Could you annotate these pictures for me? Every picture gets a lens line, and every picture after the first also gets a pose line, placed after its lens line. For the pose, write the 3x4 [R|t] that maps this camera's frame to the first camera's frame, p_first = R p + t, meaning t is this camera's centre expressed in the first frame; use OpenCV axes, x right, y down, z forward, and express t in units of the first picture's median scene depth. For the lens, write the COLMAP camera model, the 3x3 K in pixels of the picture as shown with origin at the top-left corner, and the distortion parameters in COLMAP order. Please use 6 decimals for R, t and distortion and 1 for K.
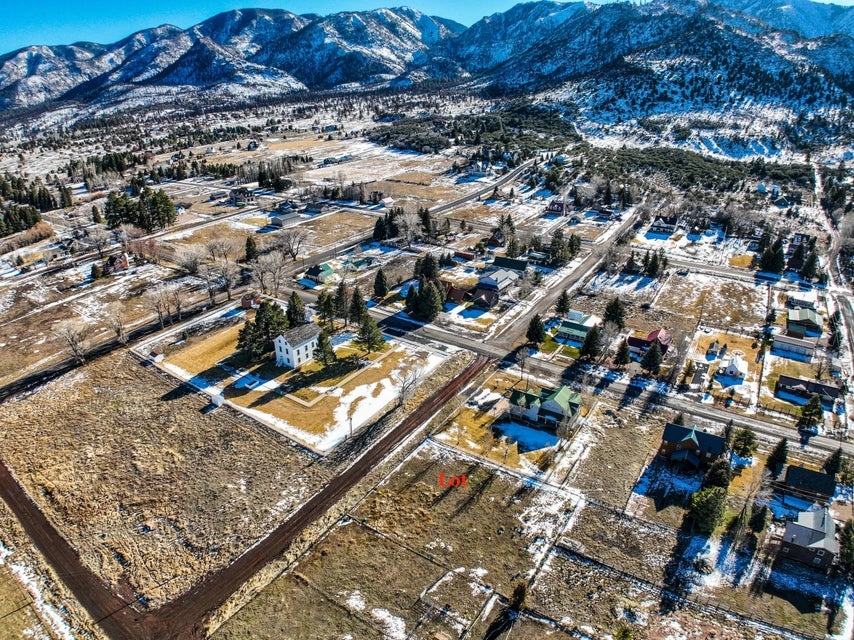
lens RADIAL K [[532.4, 0, 429.9], [0, 532.4, 305.7], [0, 0, 1]] dist [-0.176344, 0.022376]
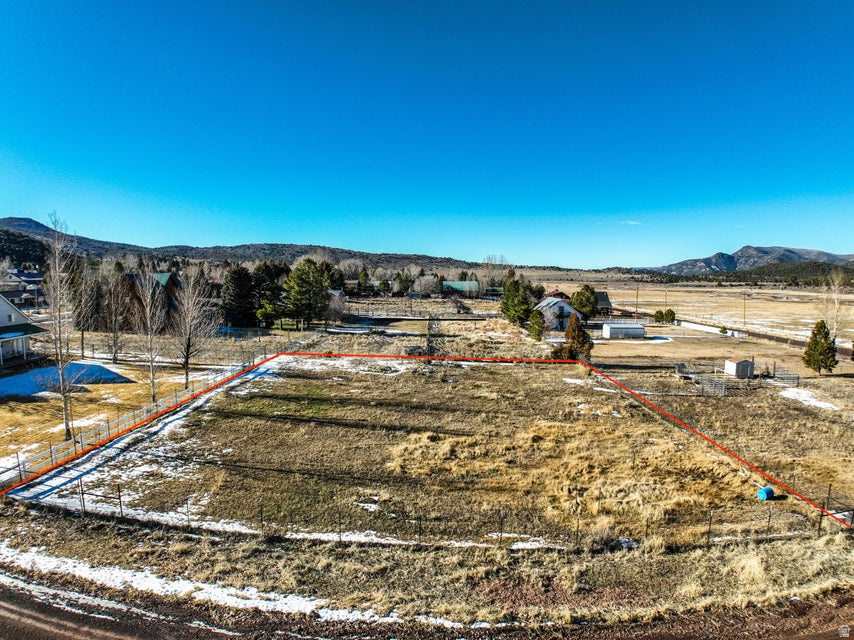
lens RADIAL K [[532.4, 0, 423.6], [0, 532.4, 309.6], [0, 0, 1]] dist [-0.176344, 0.022376]
pose [[-0.539735, -0.051633, 0.840250, -0.147347], [0.318992, 0.911141, 0.260894, 0.184168], [-0.779057, 0.408847, -0.475304, 0.832315]]
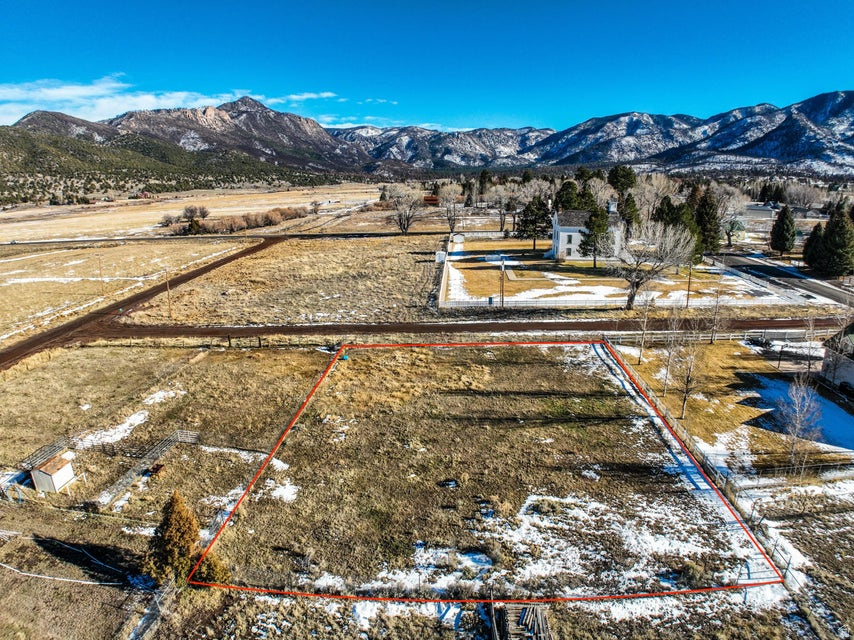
lens RADIAL K [[532.4, 0, 423.7], [0, 532.4, 306.7], [0, 0, 1]] dist [-0.176344, 0.022376]
pose [[0.496871, 0.206060, -0.843006, 0.269758], [-0.331144, 0.942919, 0.035304, 0.226350], [0.802161, 0.261615, 0.536745, 0.537567]]
